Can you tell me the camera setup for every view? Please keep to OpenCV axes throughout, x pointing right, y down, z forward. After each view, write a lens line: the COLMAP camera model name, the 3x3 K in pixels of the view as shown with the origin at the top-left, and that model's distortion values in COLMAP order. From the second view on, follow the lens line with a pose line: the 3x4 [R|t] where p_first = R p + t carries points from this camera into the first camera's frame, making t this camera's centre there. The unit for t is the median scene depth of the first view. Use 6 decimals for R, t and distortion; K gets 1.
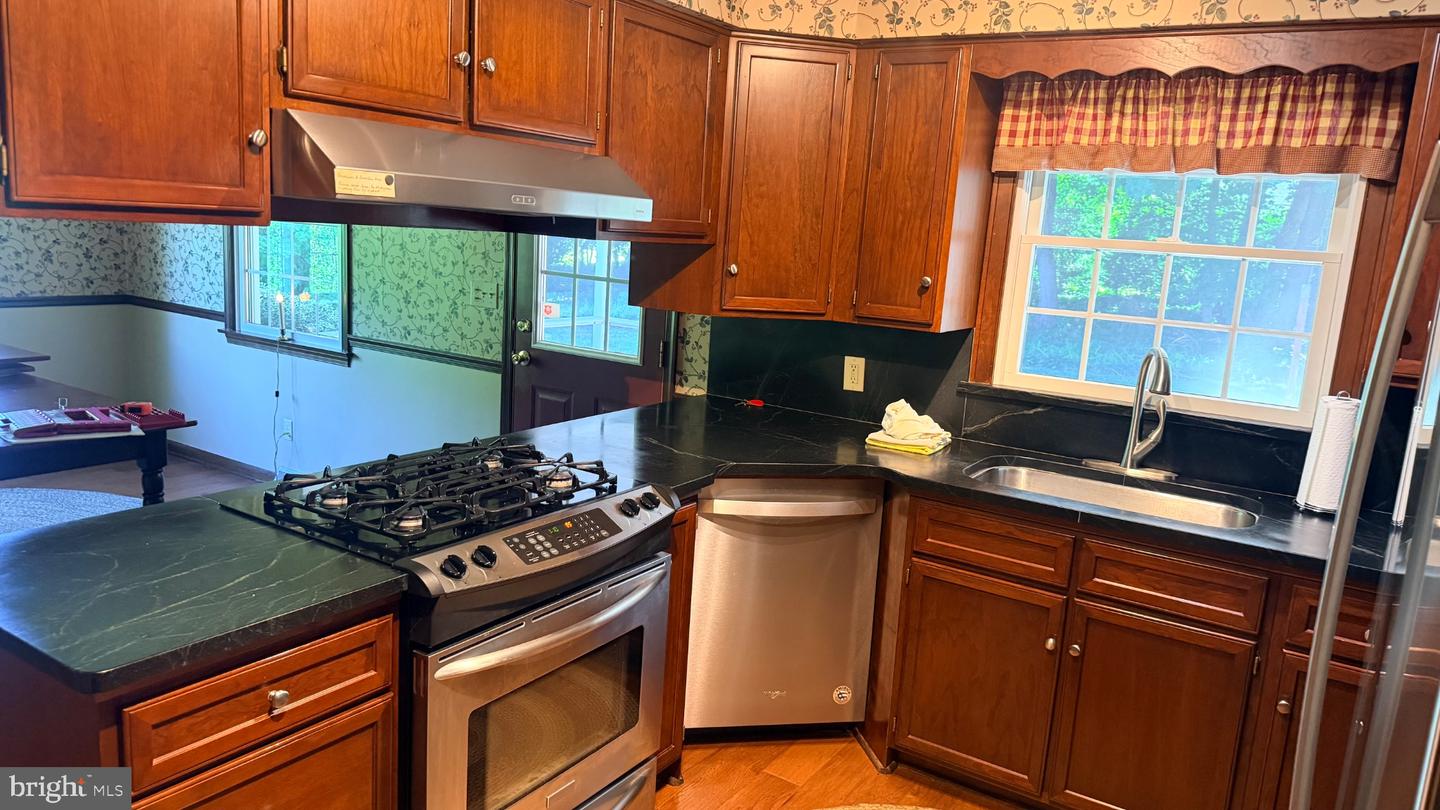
lens RADIAL K [[1002.8, 0, 720.0], [0, 1002.8, 405.0], [0, 0, 1]] dist [0.110288, -0.145808]
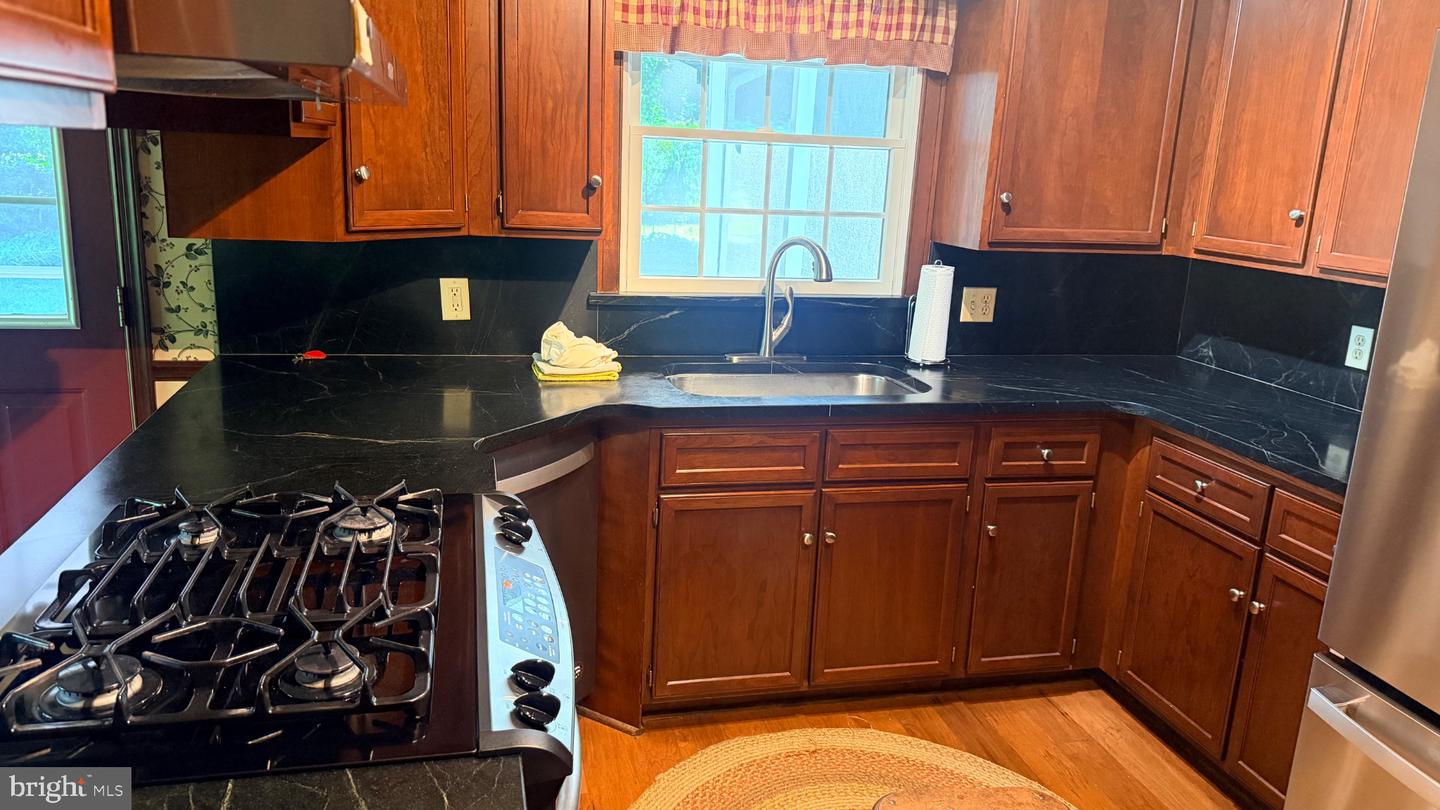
lens RADIAL K [[1002.8, 0, 720.0], [0, 1002.8, 405.0], [0, 0, 1]] dist [0.110288, -0.145808]
pose [[0.684610, -0.203144, 0.700030, -0.349591], [0.126913, 0.978931, 0.159961, -0.057617], [-0.717776, -0.020668, 0.695967, 0.312713]]
